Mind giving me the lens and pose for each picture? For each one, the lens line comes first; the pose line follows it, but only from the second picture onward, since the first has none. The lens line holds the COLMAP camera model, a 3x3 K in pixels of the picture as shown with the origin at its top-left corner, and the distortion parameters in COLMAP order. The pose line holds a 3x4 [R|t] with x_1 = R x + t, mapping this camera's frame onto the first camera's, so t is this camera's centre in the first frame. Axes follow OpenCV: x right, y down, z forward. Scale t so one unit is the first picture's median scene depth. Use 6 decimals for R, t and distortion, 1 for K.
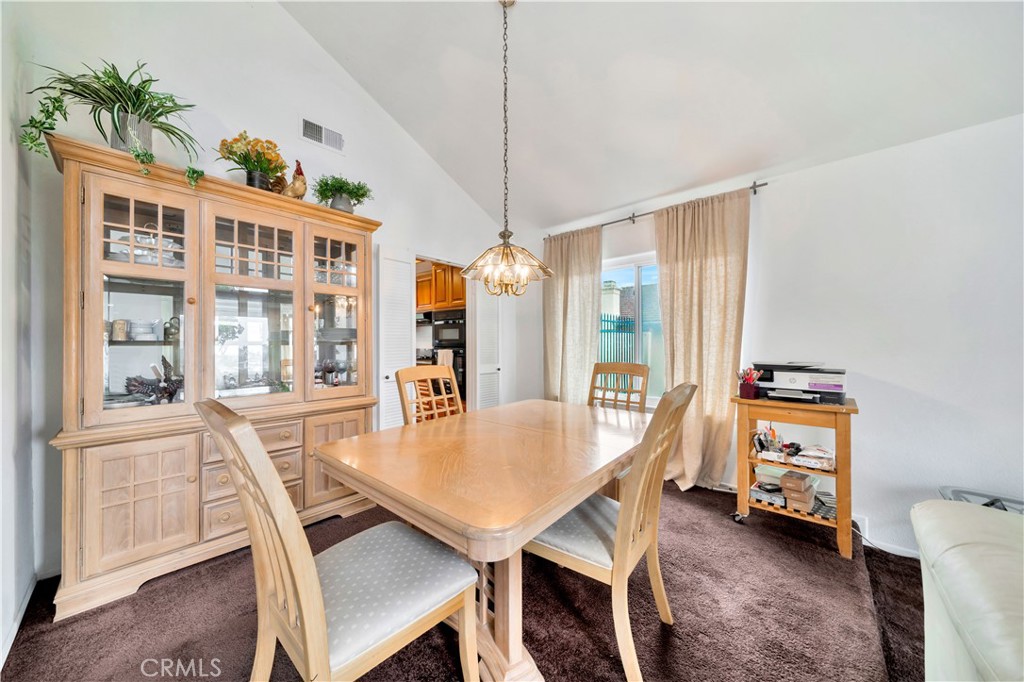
lens RADIAL K [[348.7, 0, 506.2], [0, 348.7, 341.9], [0, 0, 1]] dist [-0.005732, 0.000857]
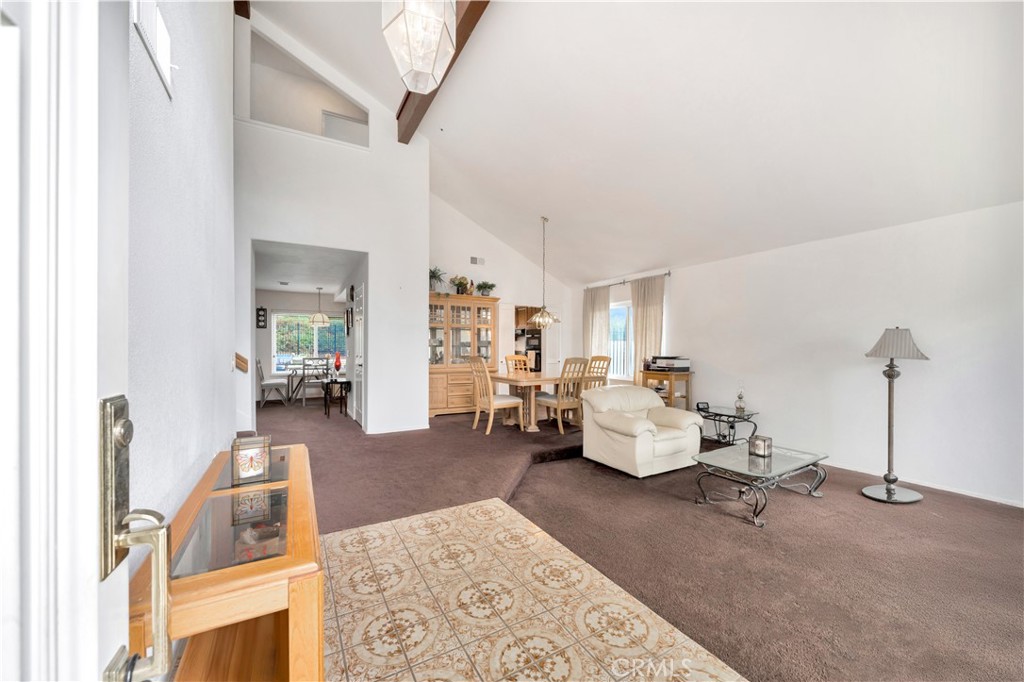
lens RADIAL K [[384.7, 0, 513.3], [0, 384.7, 348.8], [0, 0, 1]] dist [-0.001064, -0.000019]
pose [[0.959841, 0.006526, -0.280469, 0.461614], [-0.005953, 0.999978, 0.002897, 0.008457], [0.280481, -0.001111, 0.959859, -1.472129]]
